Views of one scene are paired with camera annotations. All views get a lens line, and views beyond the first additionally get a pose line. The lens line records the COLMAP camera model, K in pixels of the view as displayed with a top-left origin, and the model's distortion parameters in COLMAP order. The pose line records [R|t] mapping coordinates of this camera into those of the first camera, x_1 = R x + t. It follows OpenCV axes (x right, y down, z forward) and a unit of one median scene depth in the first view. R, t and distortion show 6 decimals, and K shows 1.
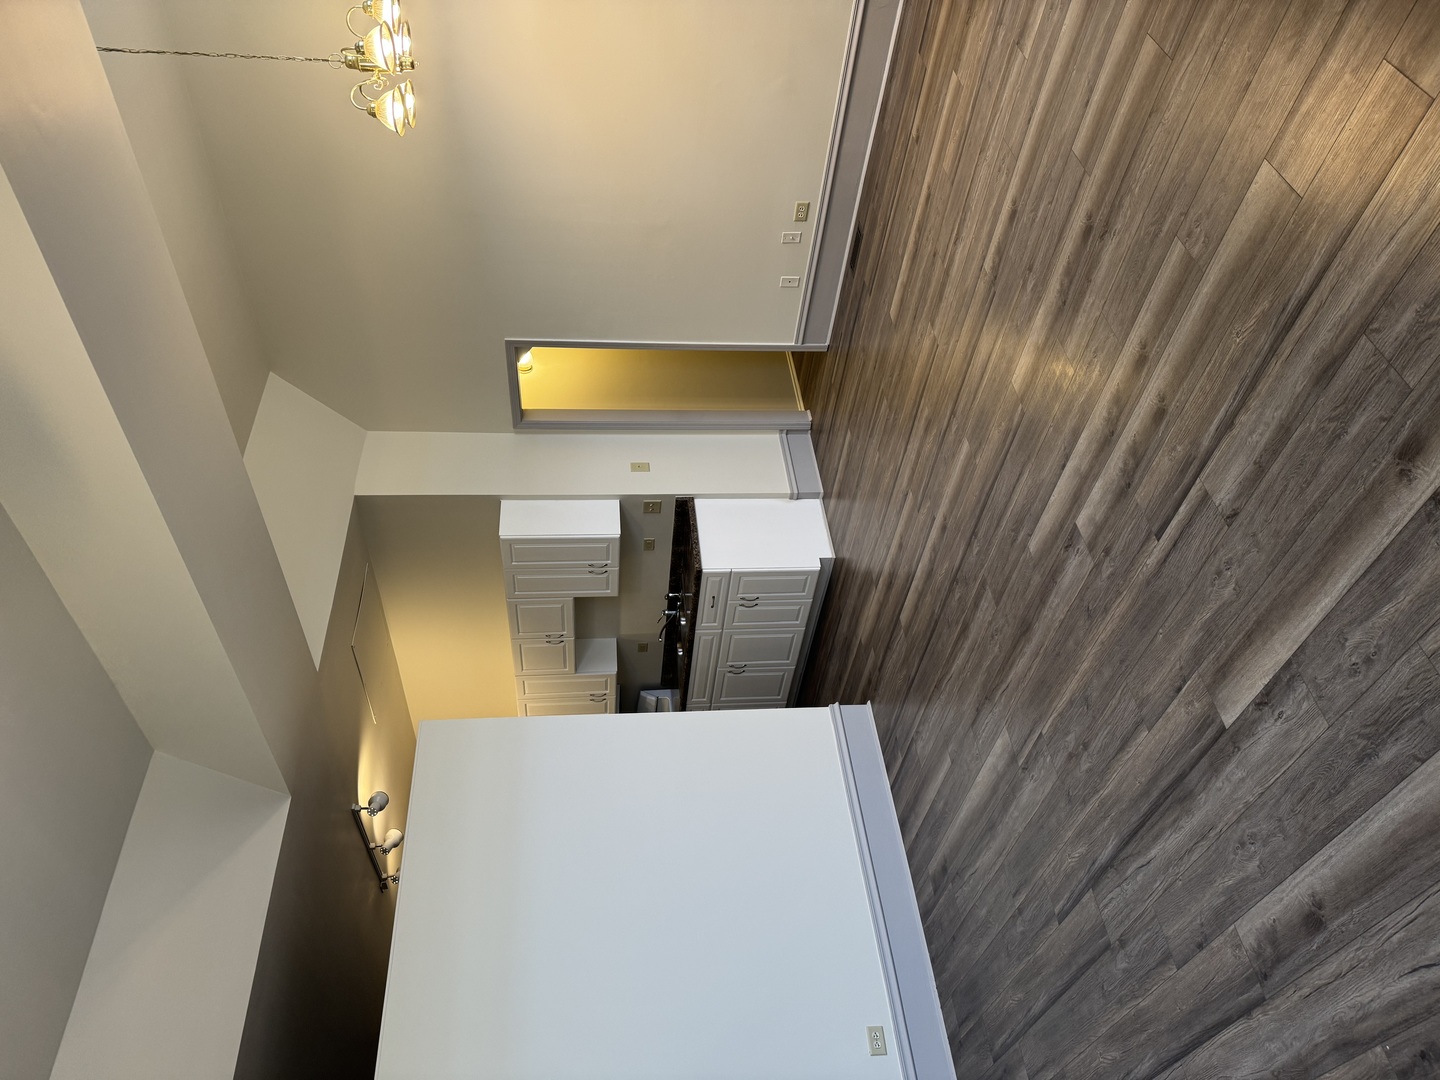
lens RADIAL K [[1010.6, 0, 725.4], [0, 1010.6, 539.7], [0, 0, 1]] dist [0.085059, -0.128876]
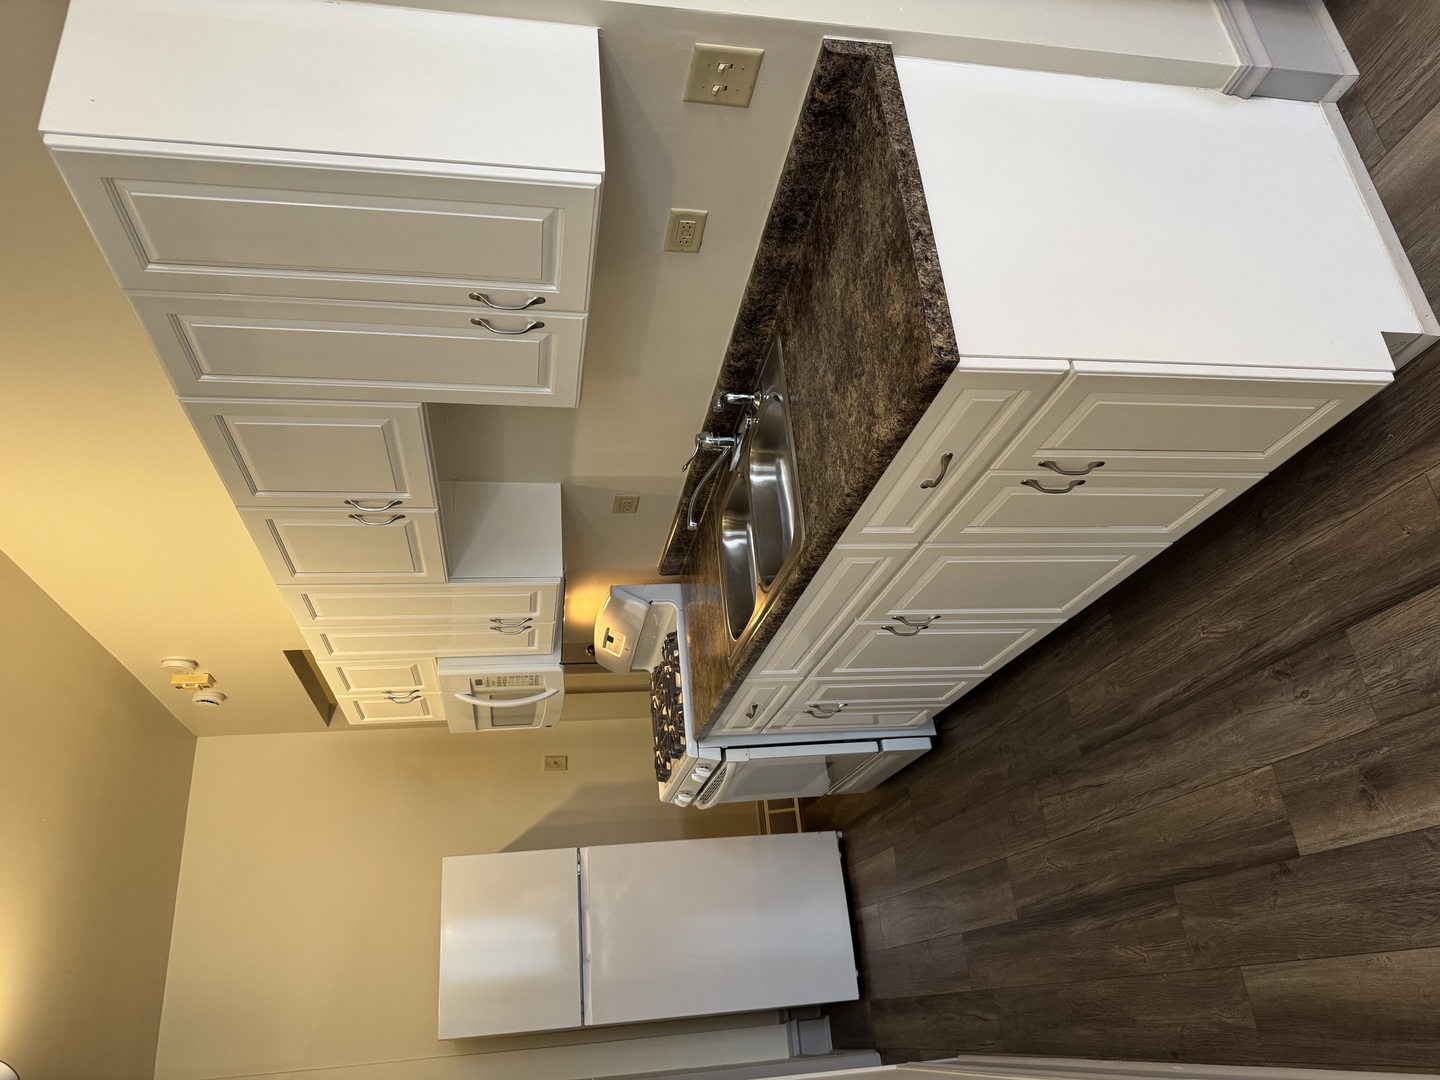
lens RADIAL K [[1008.7, 0, 719.9], [0, 1008.7, 542.4], [0, 0, 1]] dist [0.065774, -0.092602]
pose [[0.995909, 0.051196, 0.074465, -0.085368], [-0.070151, 0.957447, 0.279955, 0.008158], [-0.056964, -0.284034, 0.957121, 0.709128]]
